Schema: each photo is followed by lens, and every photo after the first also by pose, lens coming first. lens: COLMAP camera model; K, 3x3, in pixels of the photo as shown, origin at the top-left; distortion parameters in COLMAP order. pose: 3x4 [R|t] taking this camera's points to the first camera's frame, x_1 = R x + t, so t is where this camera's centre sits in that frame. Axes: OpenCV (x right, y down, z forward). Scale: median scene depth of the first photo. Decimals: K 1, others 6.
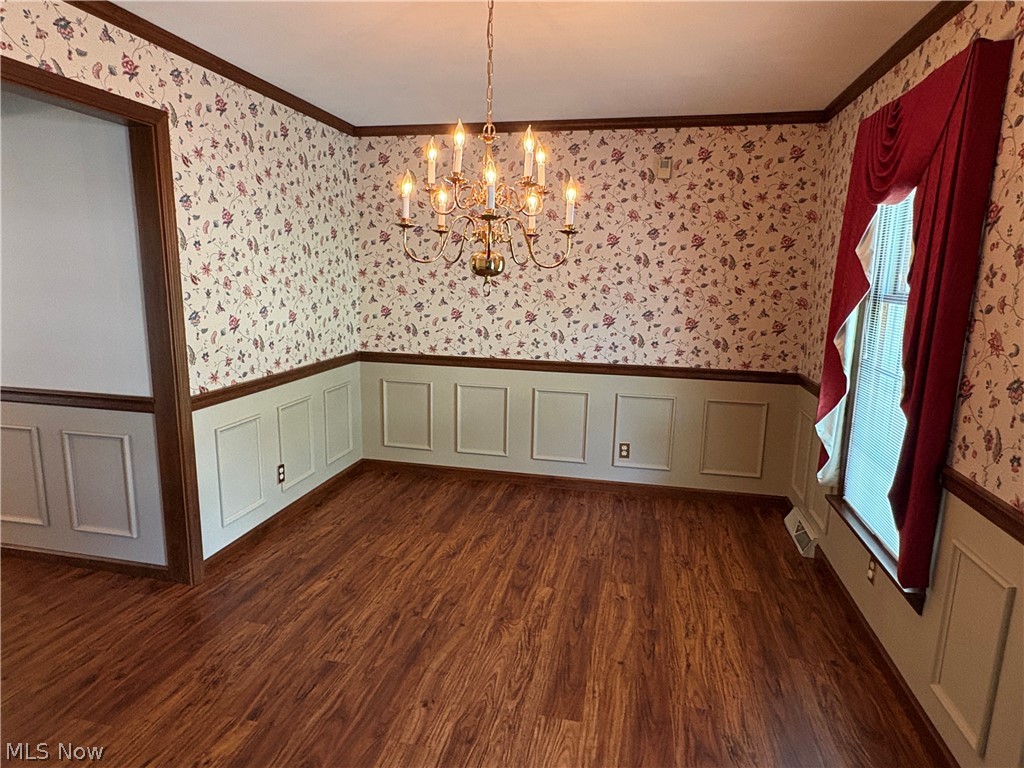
lens RADIAL K [[603.5, 0, 509.3], [0, 603.5, 386.7], [0, 0, 1]] dist [0.001026, 0.000808]
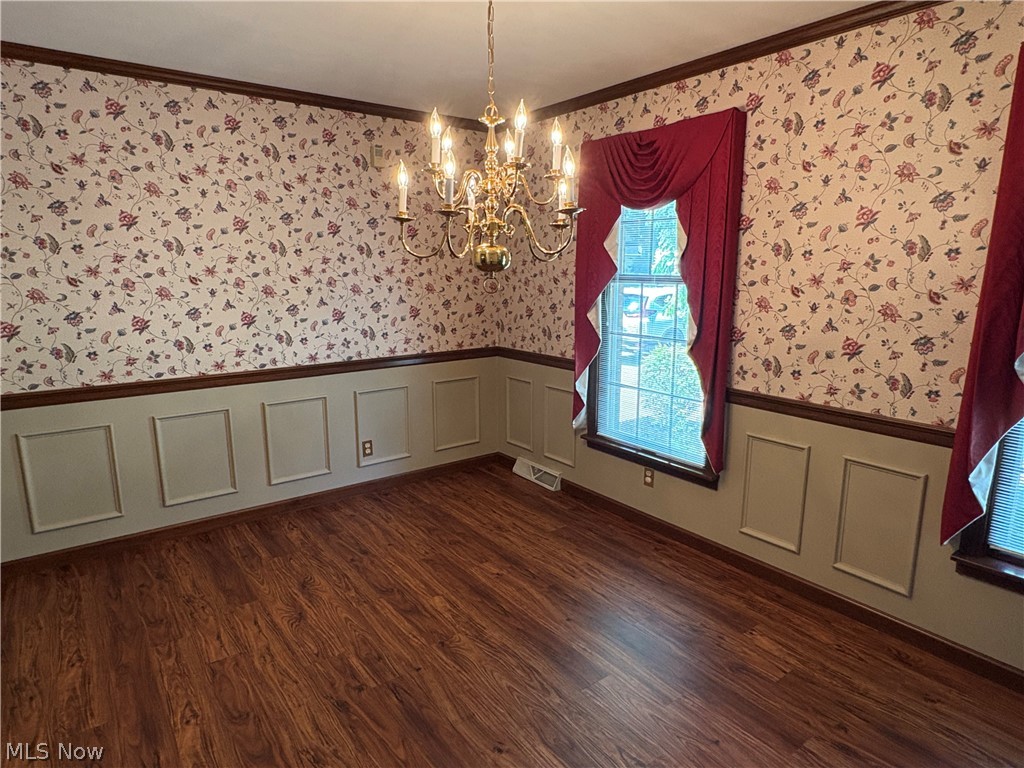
lens RADIAL K [[603.5, 0, 509.3], [0, 603.5, 386.7], [0, 0, 1]] dist [0.001026, 0.000808]
pose [[0.656057, -0.169453, 0.735442, -0.380969], [0.153441, 0.984064, 0.089860, -0.046474], [-0.738949, 0.053893, 0.671602, 0.193916]]
